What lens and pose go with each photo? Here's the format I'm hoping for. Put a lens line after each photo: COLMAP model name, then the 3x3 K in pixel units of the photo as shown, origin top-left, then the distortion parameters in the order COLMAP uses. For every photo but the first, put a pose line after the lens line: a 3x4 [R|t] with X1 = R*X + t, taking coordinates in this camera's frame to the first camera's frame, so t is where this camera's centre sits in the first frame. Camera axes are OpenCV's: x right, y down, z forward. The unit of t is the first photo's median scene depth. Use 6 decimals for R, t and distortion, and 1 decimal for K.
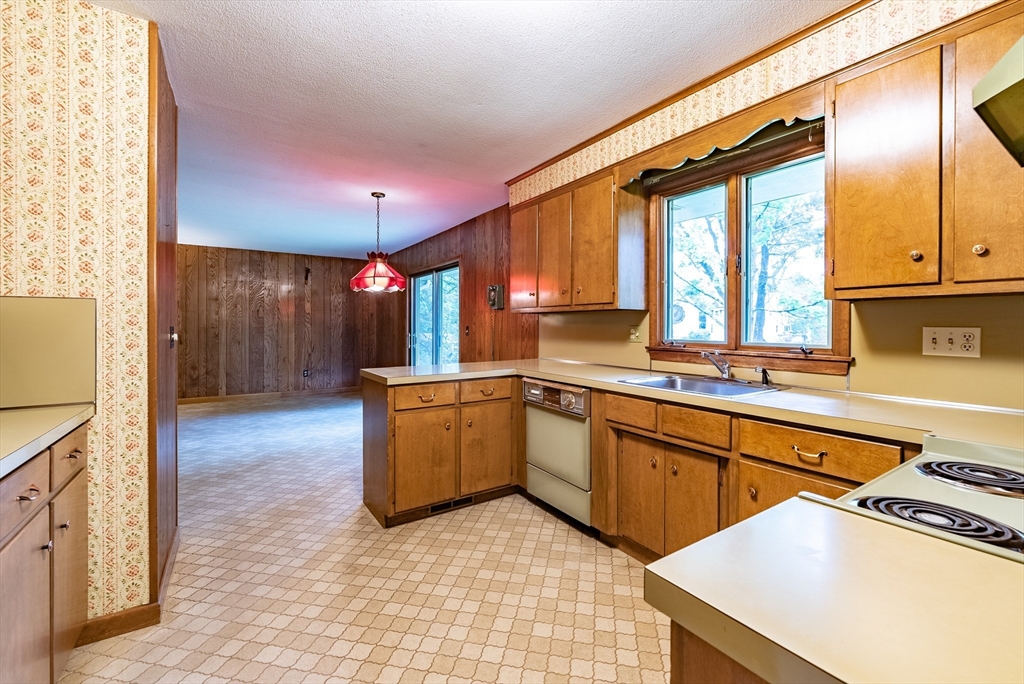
lens RADIAL K [[421.0, 0, 519.1], [0, 421.0, 326.4], [0, 0, 1]] dist [-0.000434, -0.000825]
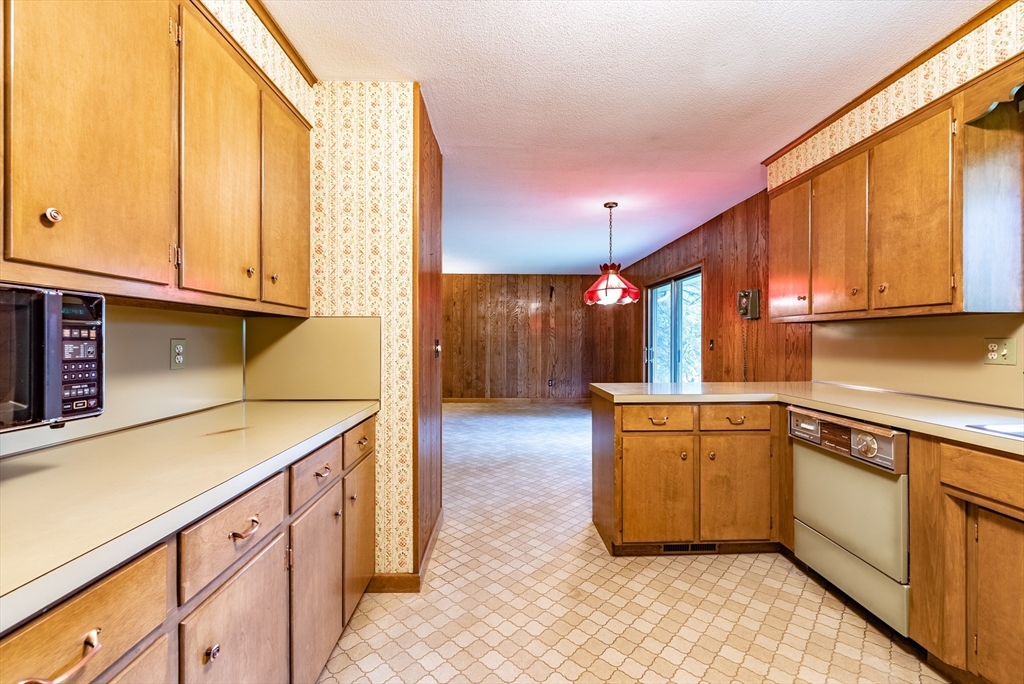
lens RADIAL K [[421.0, 0, 515.7], [0, 421.0, 338.9], [0, 0, 1]] dist [-0.000434, -0.000825]
pose [[0.845505, -0.001247, -0.533966, -0.000813], [-0.000754, 0.999993, -0.003530, 0.002133], [0.533967, 0.003387, 0.845499, 0.096237]]
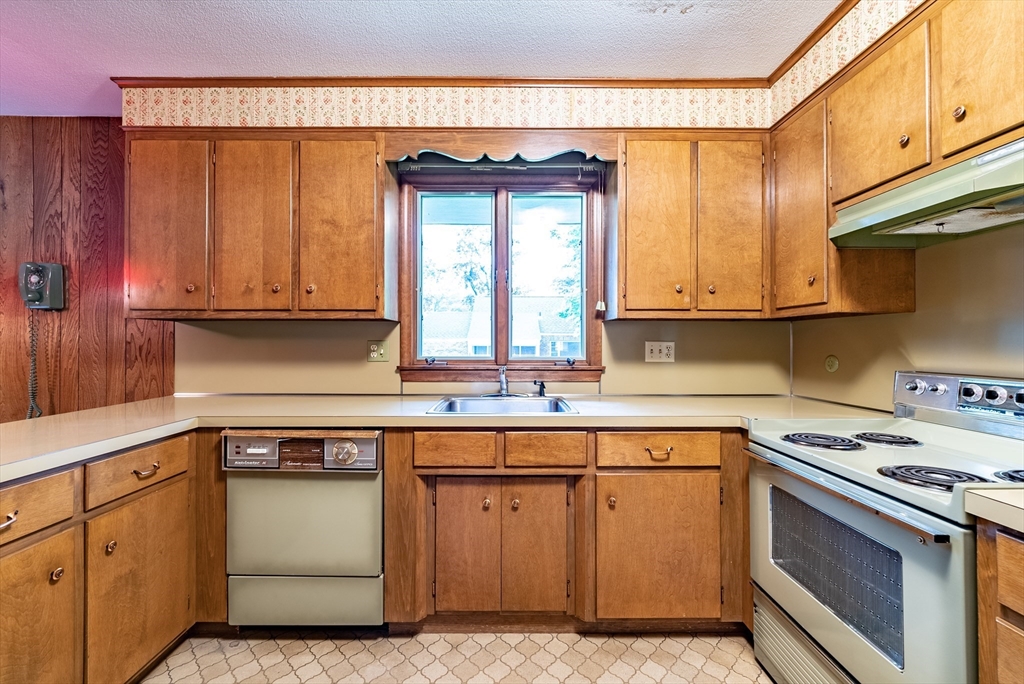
lens RADIAL K [[421.0, 0, 515.8], [0, 421.0, 339.6], [0, 0, 1]] dist [-0.000434, -0.000825]
pose [[0.560734, 0.003833, 0.827987, -0.281600], [0.002233, 0.999979, -0.006141, 0.001819], [-0.827993, 0.005293, 0.560713, 0.399971]]
